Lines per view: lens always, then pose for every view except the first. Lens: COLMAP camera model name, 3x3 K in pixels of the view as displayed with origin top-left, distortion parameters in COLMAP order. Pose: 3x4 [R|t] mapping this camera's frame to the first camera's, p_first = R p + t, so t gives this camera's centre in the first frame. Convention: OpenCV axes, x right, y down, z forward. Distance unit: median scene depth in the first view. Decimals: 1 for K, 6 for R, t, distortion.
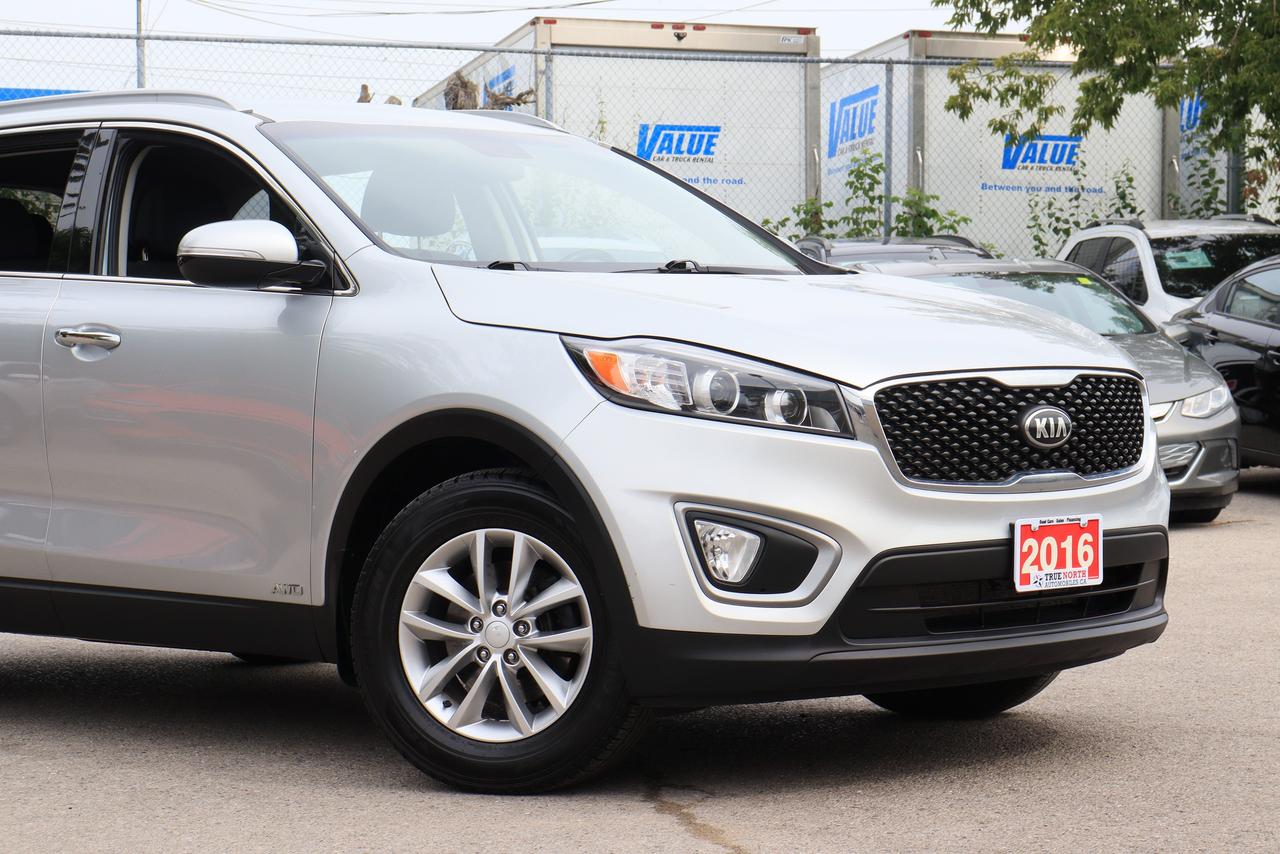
lens RADIAL K [[3122.9, 0, 640.2], [0, 3122.9, 425.1], [0, 0, 1]] dist [0.299485, 0.000000]
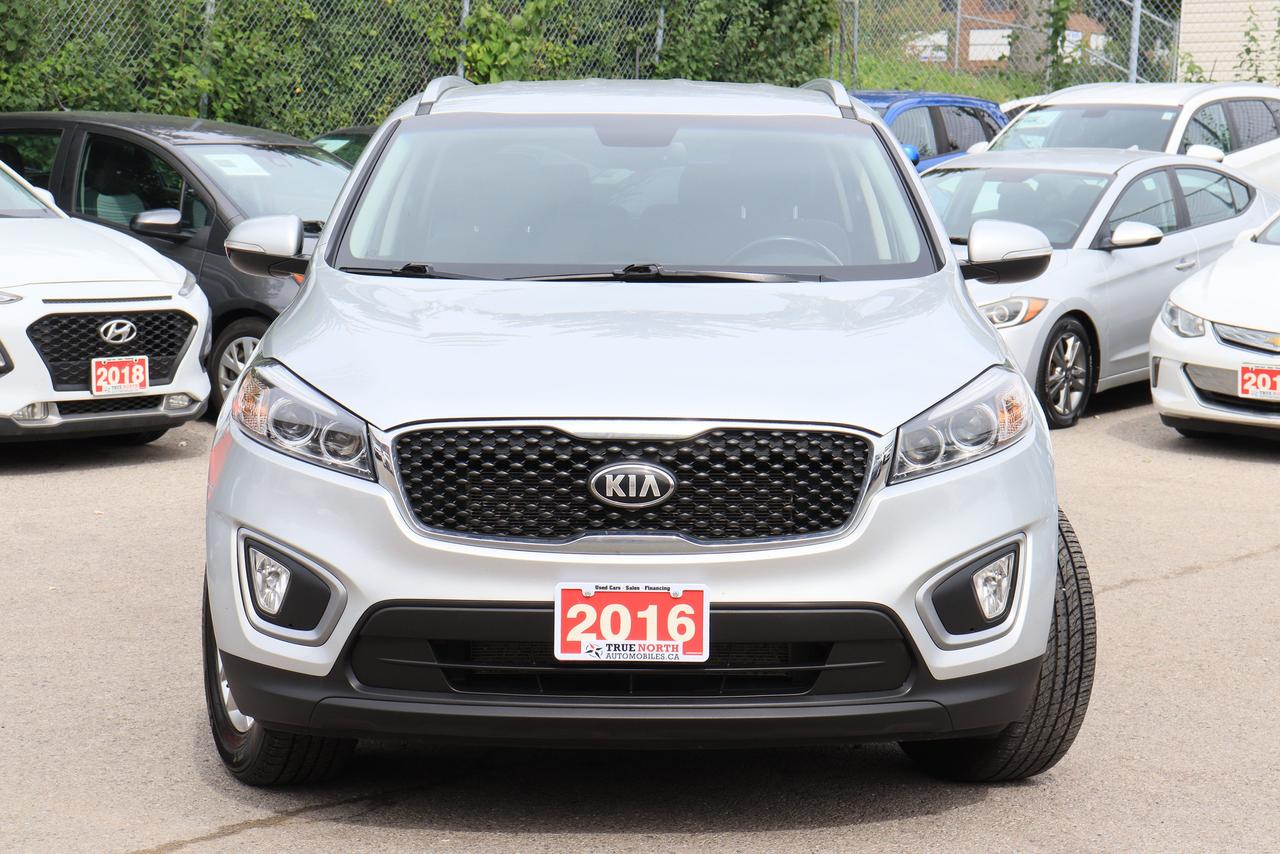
lens RADIAL K [[3021.0, 0, 639.3], [0, 3021.0, 427.4], [0, 0, 1]] dist [0.064811, 0.000000]
pose [[0.686816, 0.084830, -0.721864, 0.767691], [-0.032918, 0.995777, 0.085699, -0.091731], [0.726086, -0.035097, 0.686708, 0.400256]]
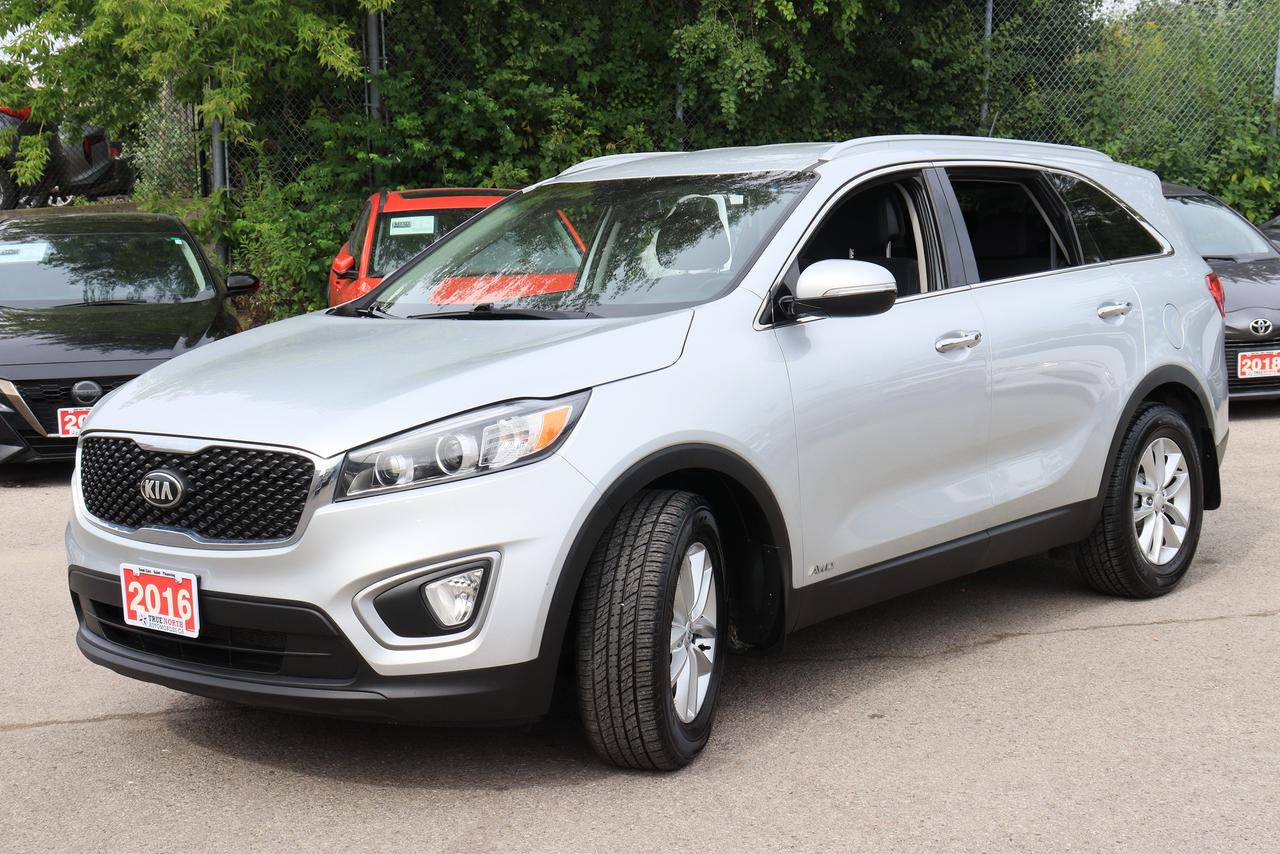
lens RADIAL K [[1949.0, 0, 642.5], [0, 1949.0, 431.3], [0, 0, 1]] dist [-0.012886, 0.000000]
pose [[0.053644, 0.119392, -0.991397, 0.833168], [0.007356, 0.992752, 0.119953, -0.102922], [0.998533, -0.013727, 0.052377, 1.141125]]
